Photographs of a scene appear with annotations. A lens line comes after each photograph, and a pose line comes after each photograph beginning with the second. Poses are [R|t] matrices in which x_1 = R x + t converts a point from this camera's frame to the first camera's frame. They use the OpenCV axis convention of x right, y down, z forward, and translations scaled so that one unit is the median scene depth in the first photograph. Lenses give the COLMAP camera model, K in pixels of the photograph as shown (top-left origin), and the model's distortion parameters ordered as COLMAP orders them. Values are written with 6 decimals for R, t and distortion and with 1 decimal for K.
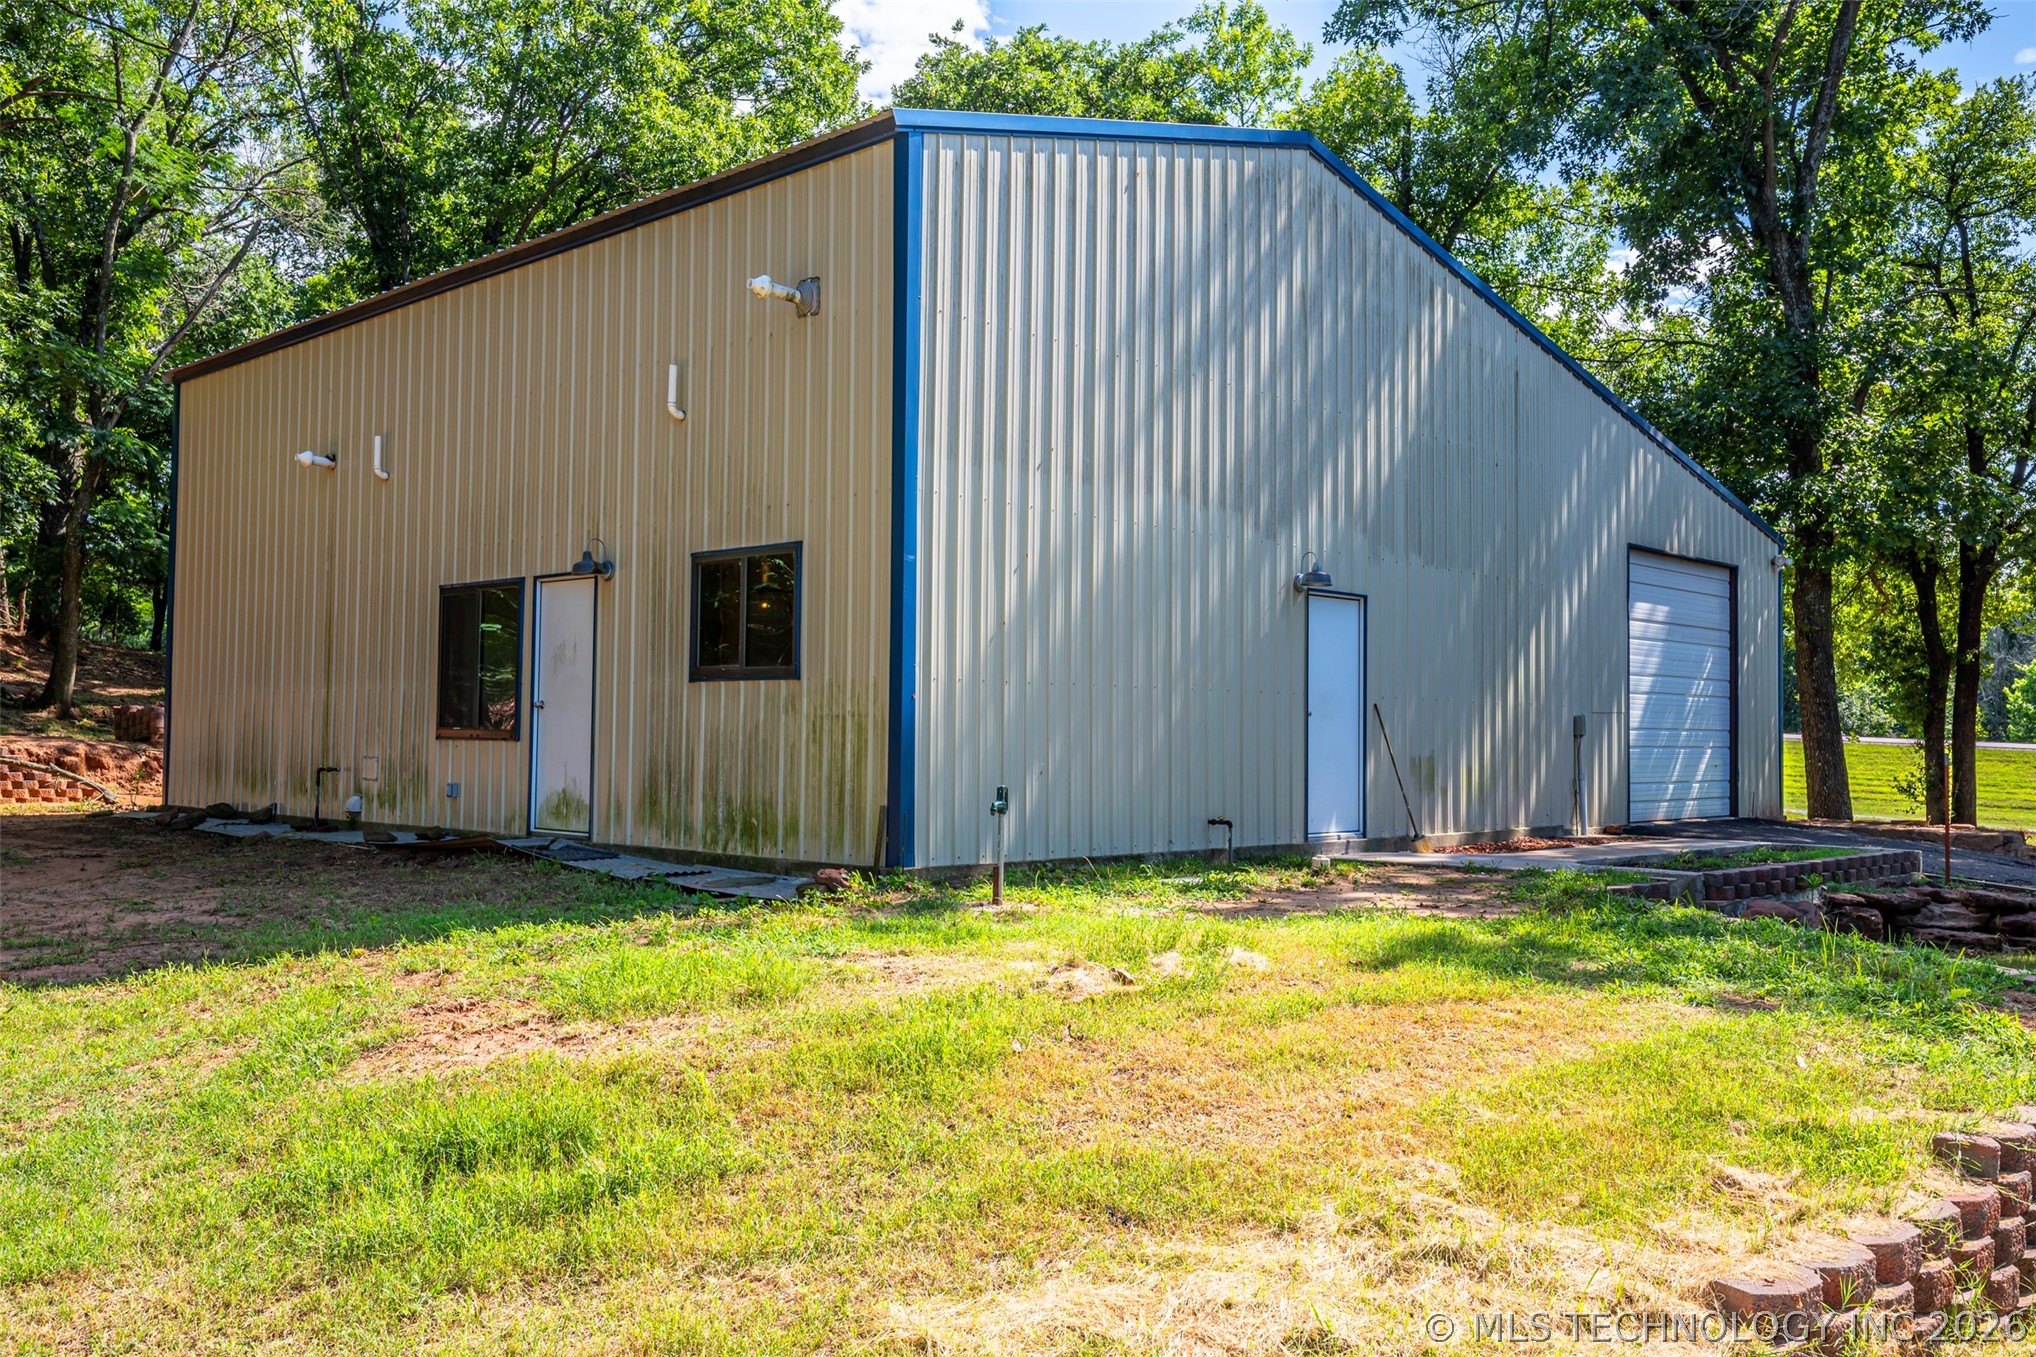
lens RADIAL K [[1727.4, 0, 1014.7], [0, 1727.4, 663.7], [0, 0, 1]] dist [-0.000954, 0.009458]
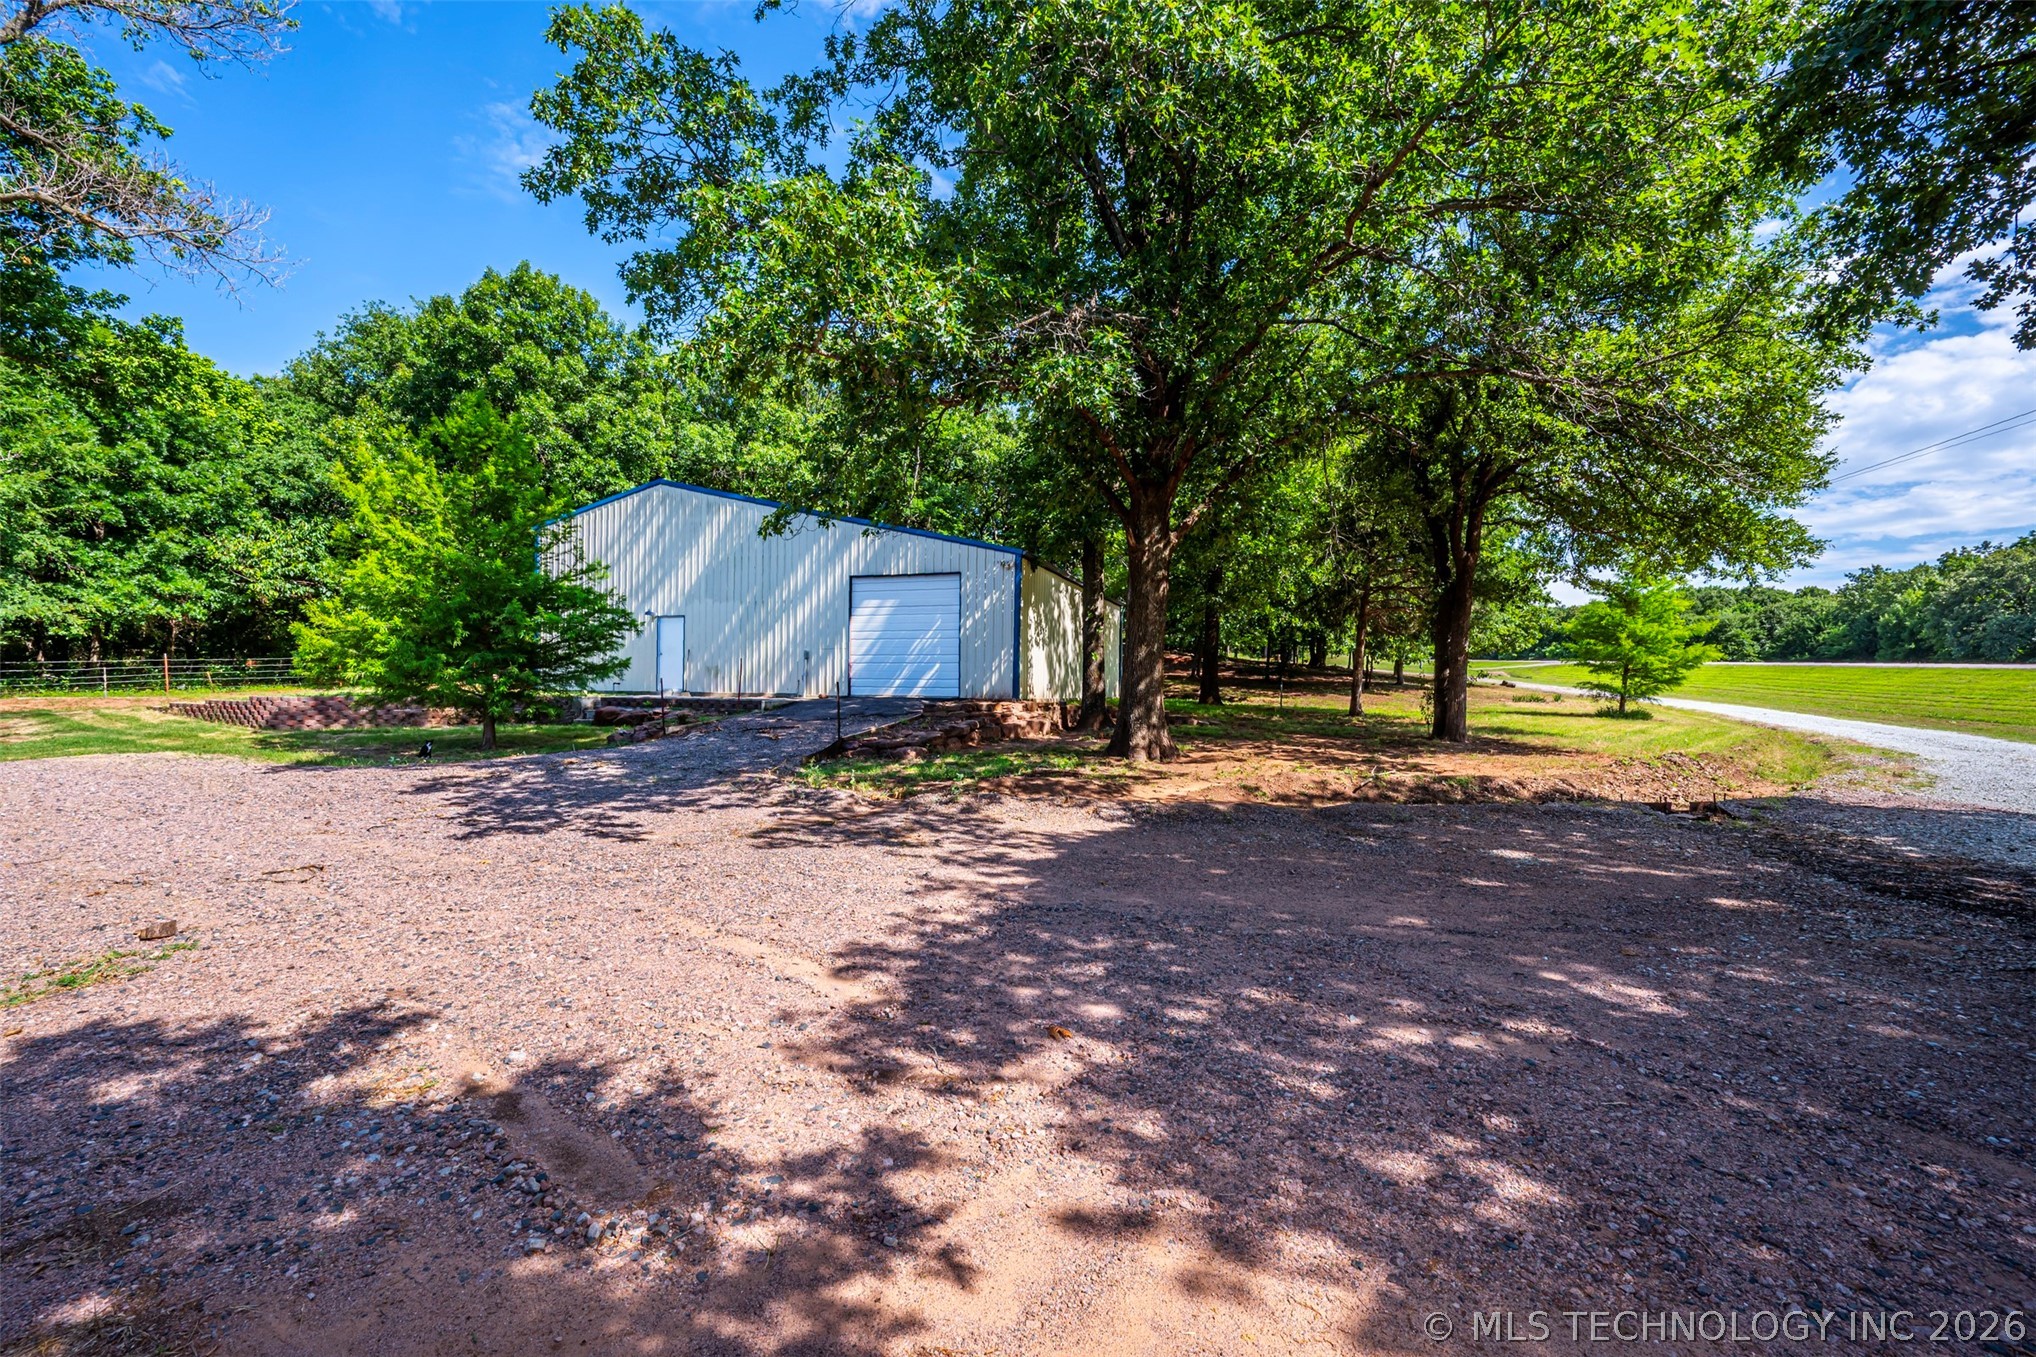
lens RADIAL K [[794.2, 0, 1018.0], [0, 794.2, 678.5], [0, 0, 1]] dist [-0.001349, 0.000194]
pose [[0.416055, -0.008421, -0.909301, 1.247043], [0.034250, 0.999393, 0.006416, 0.061321], [0.908694, -0.033813, 0.416090, 0.661237]]
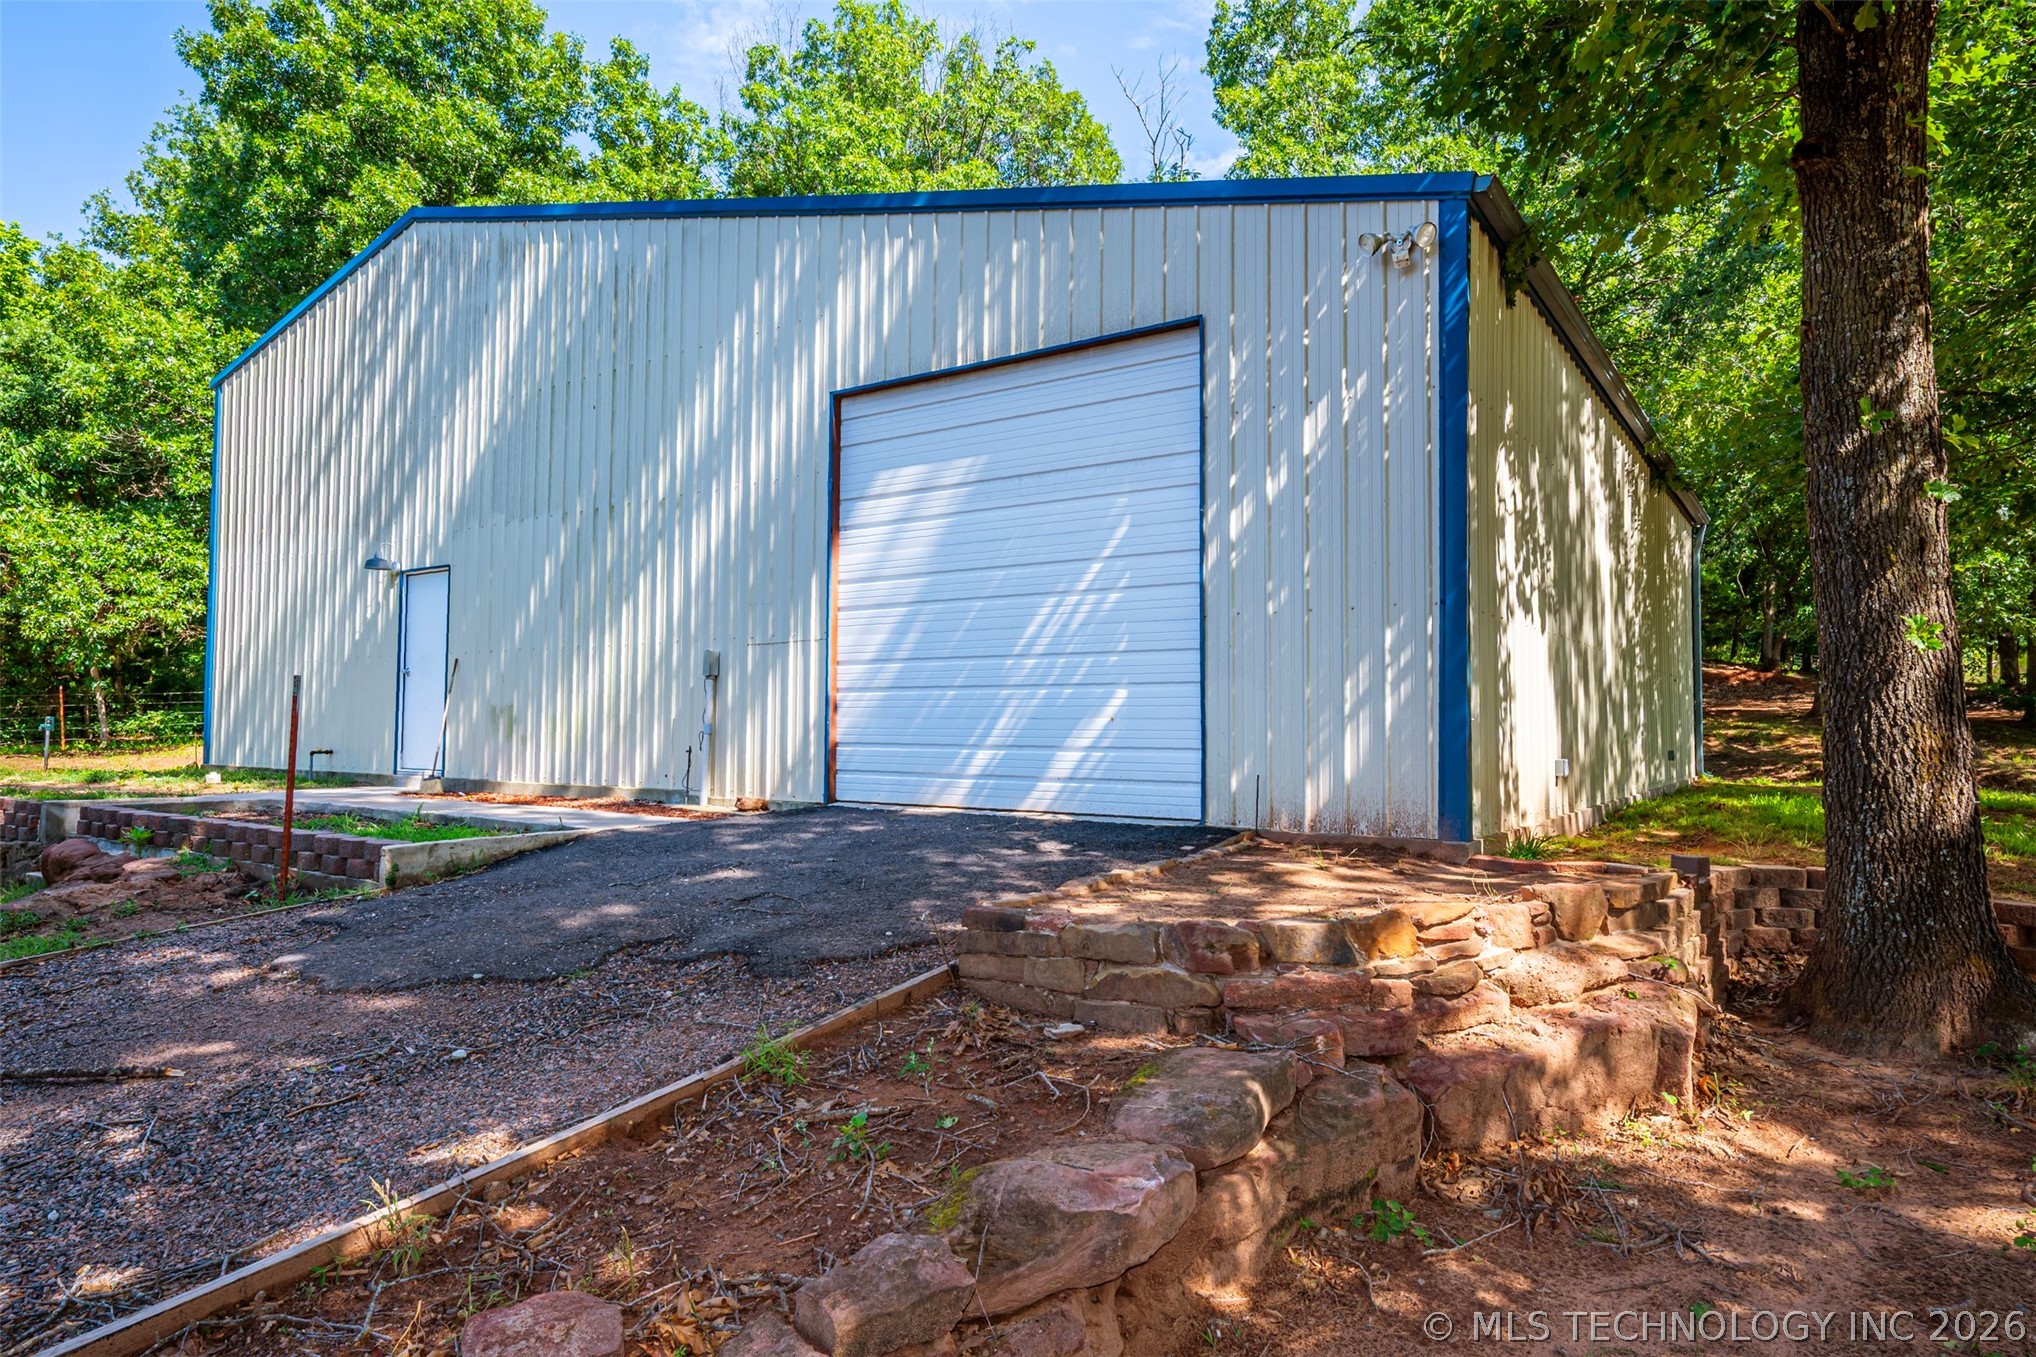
lens RADIAL K [[1183.4, 0, 1022.0], [0, 1183.4, 670.7], [0, 0, 1]] dist [0.001381, 0.001929]
pose [[0.146458, -0.048166, -0.988044, 0.723229], [0.042264, 0.998207, -0.042397, 0.055343], [0.988314, -0.035550, 0.148231, 0.875966]]
